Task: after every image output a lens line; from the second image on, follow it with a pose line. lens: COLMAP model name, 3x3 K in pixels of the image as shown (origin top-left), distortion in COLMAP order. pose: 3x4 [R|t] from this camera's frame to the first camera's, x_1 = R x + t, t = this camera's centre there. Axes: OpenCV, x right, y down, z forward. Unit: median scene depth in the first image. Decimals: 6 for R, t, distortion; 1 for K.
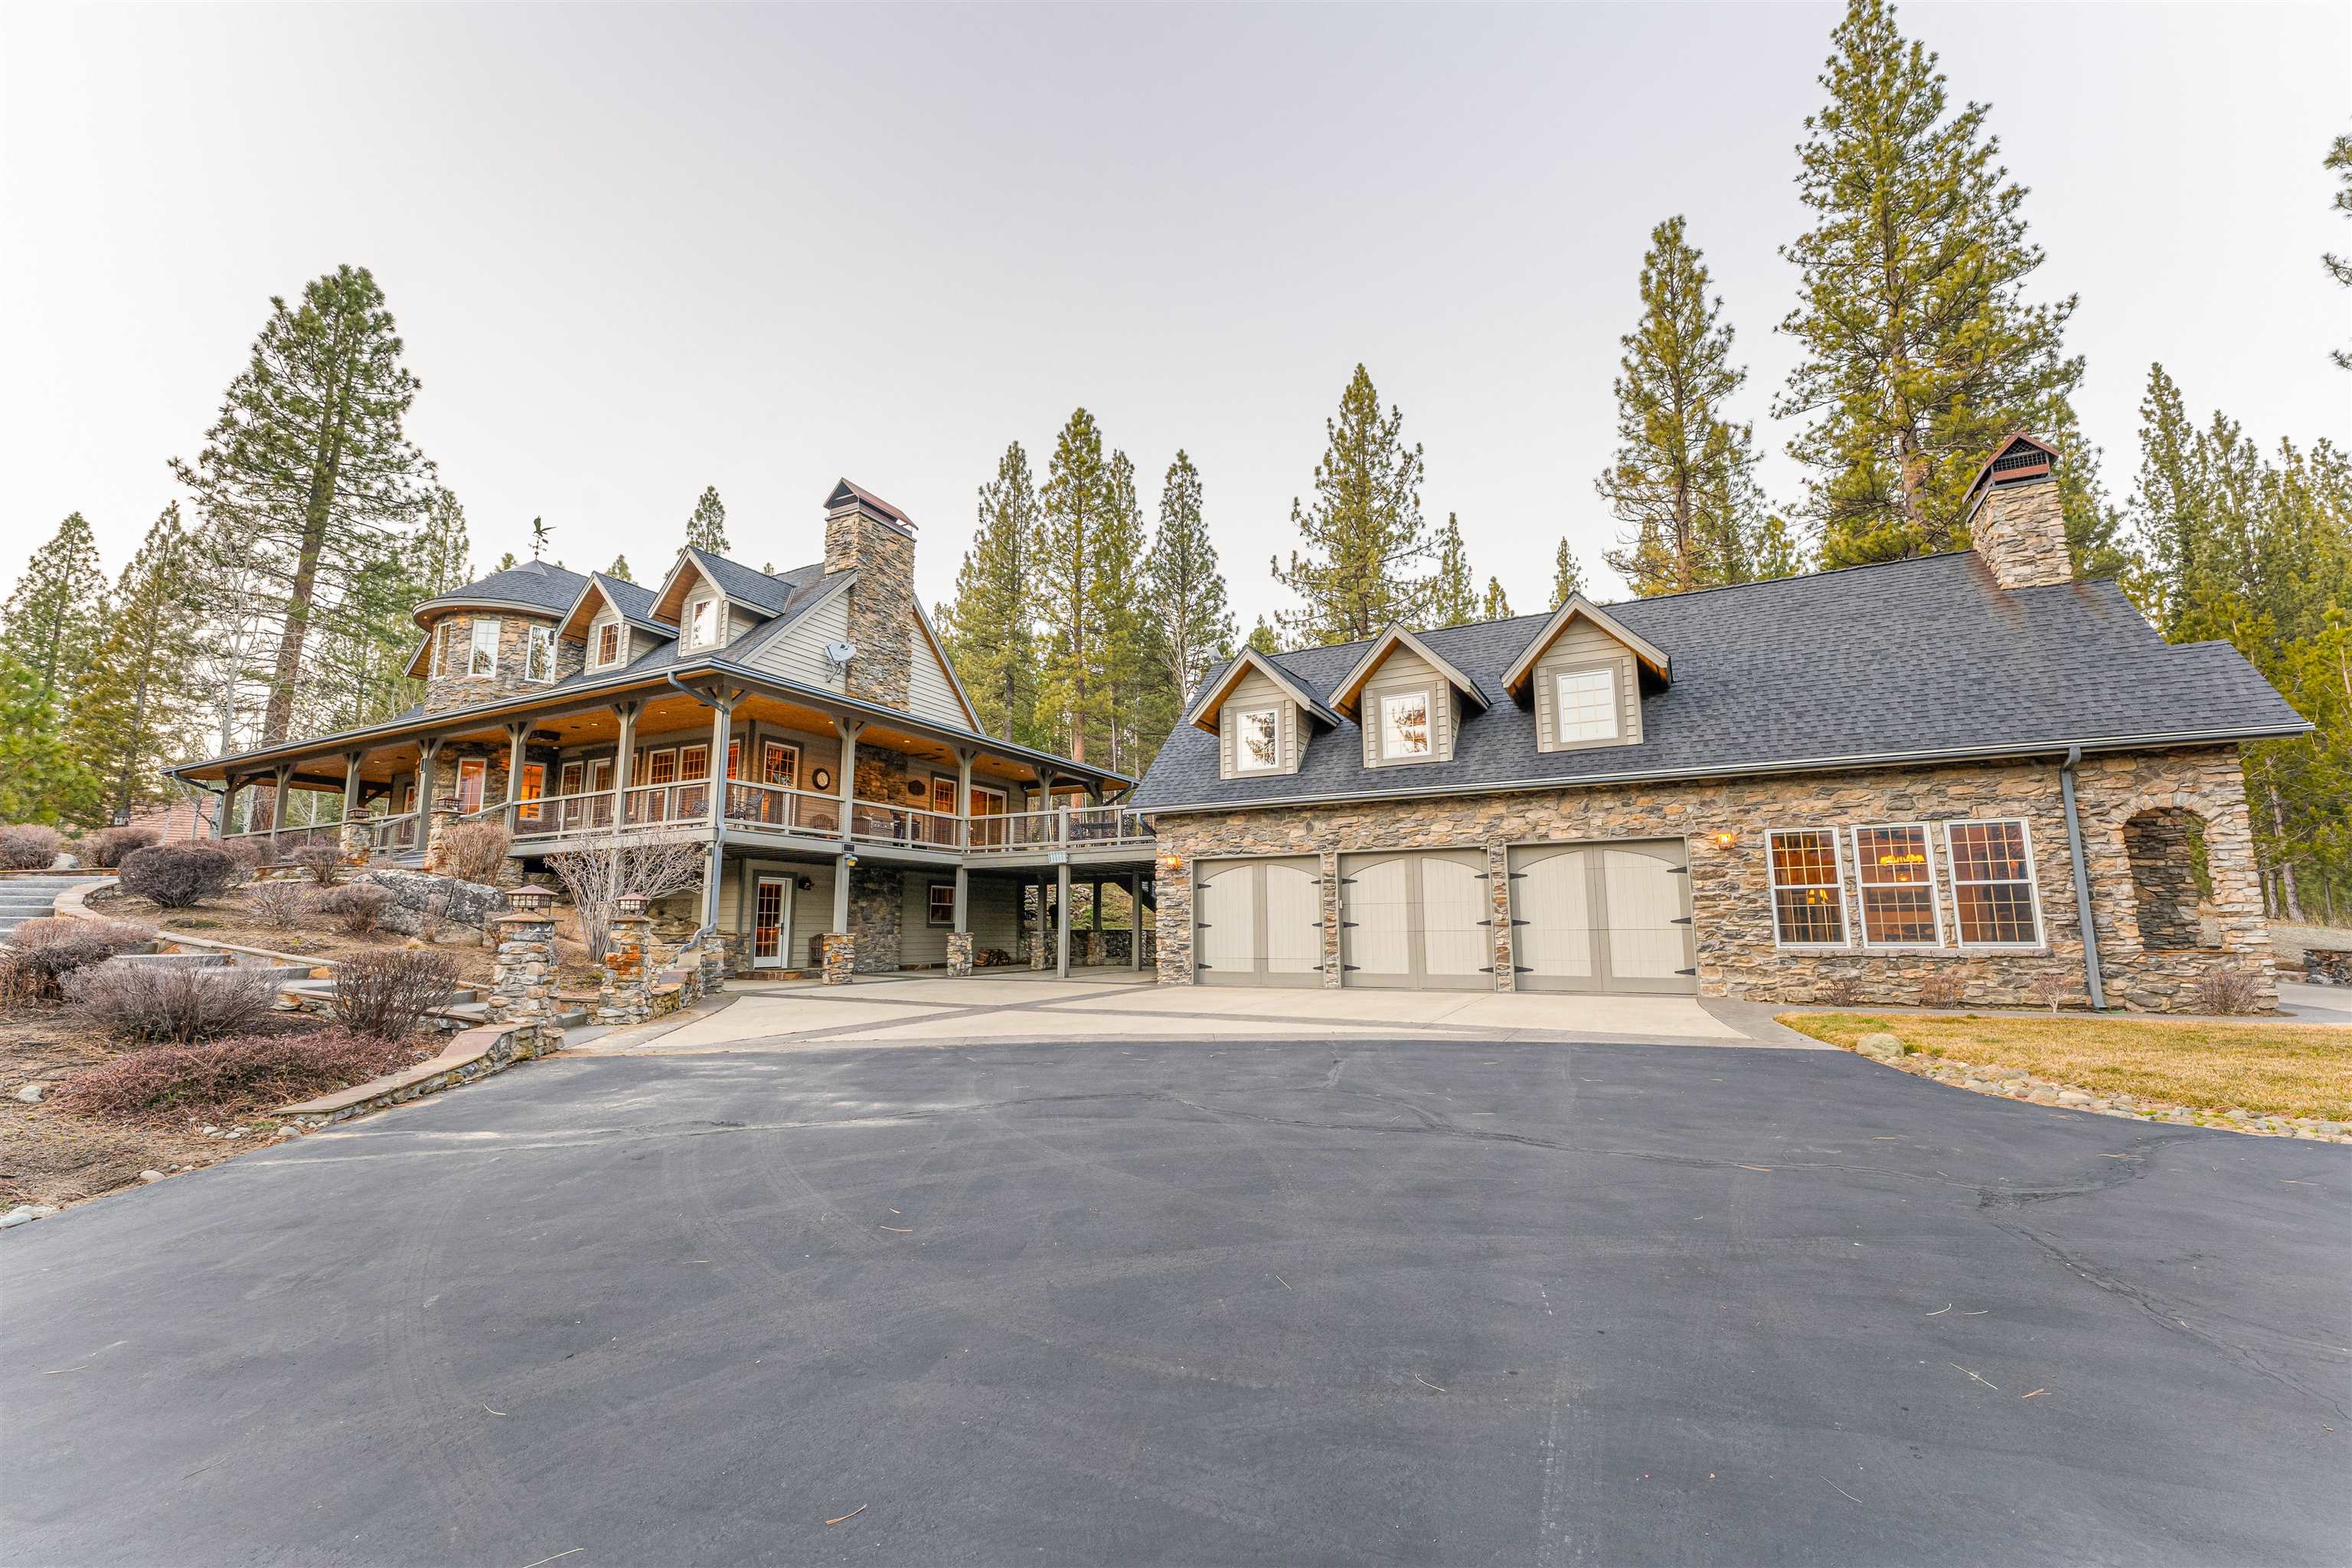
lens RADIAL K [[948.4, 0, 1180.9], [0, 948.4, 785.6], [0, 0, 1]] dist [-0.003824, 0.000047]
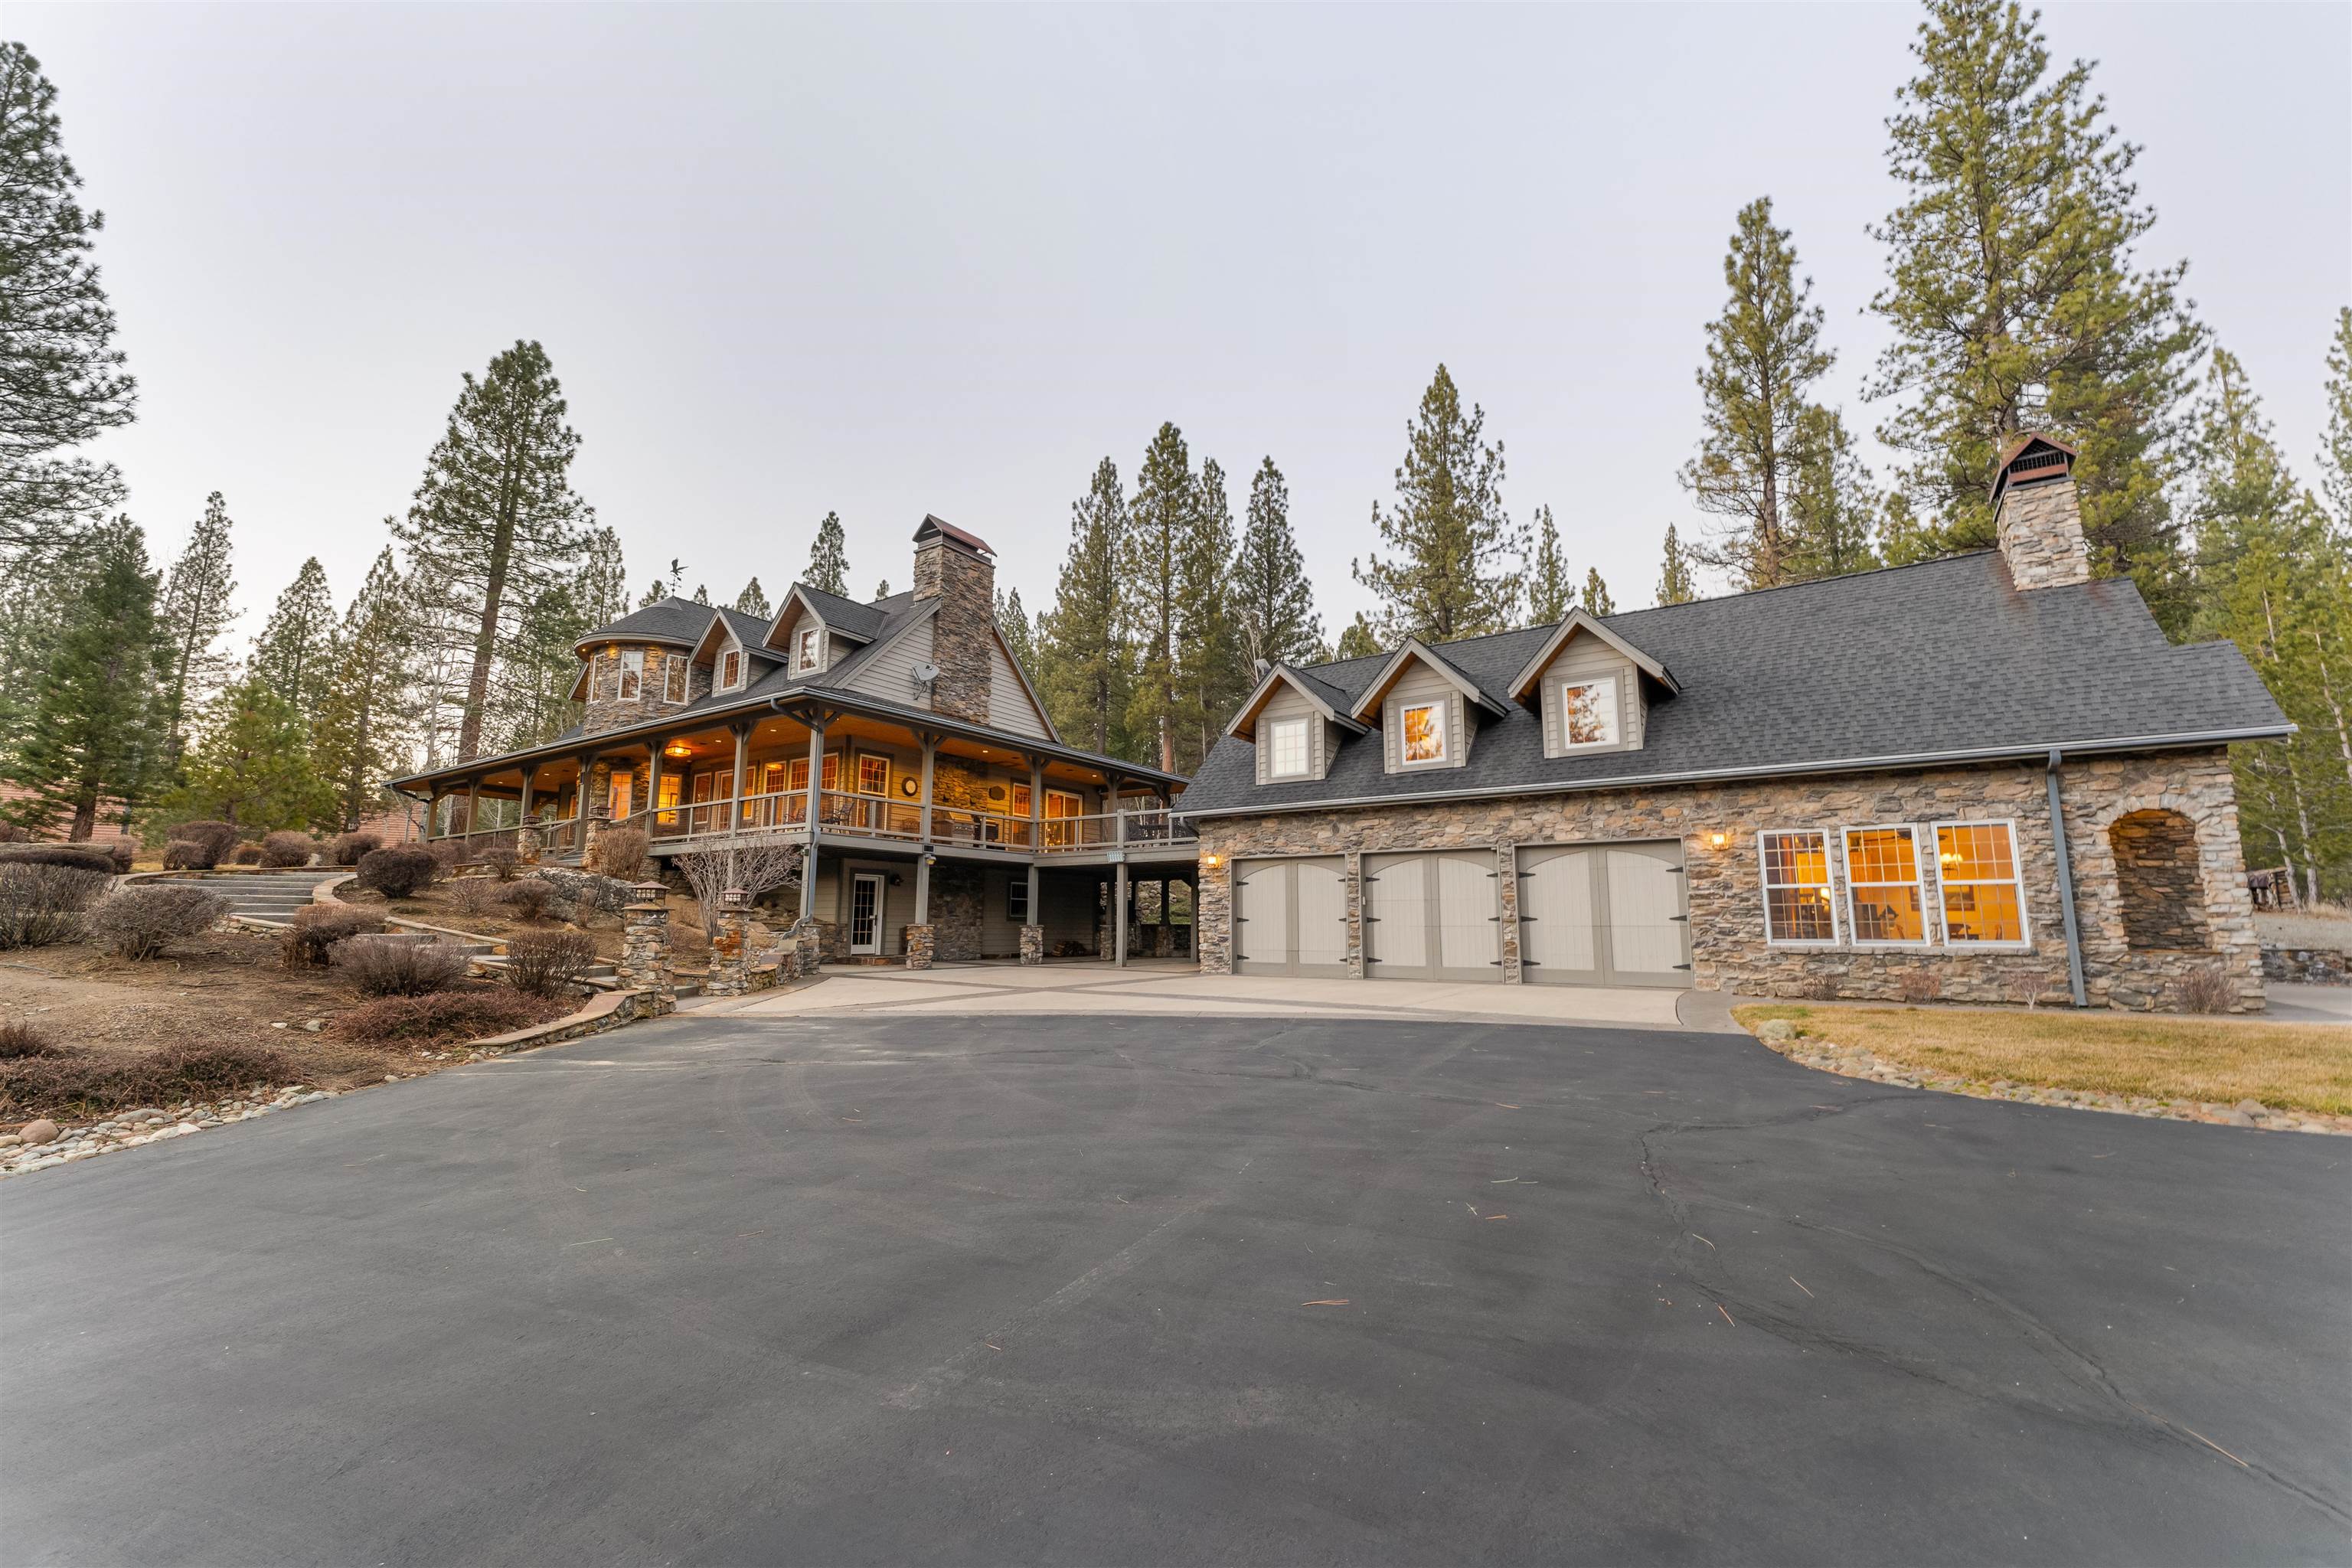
lens RADIAL K [[948.4, 0, 1177.7], [0, 948.4, 779.9], [0, 0, 1]] dist [-0.003824, 0.000047]
pose [[0.992555, -0.009894, -0.121394, 0.088626], [0.009573, 0.999949, -0.003224, -0.010299], [0.121420, 0.002037, 0.992599, -0.090178]]
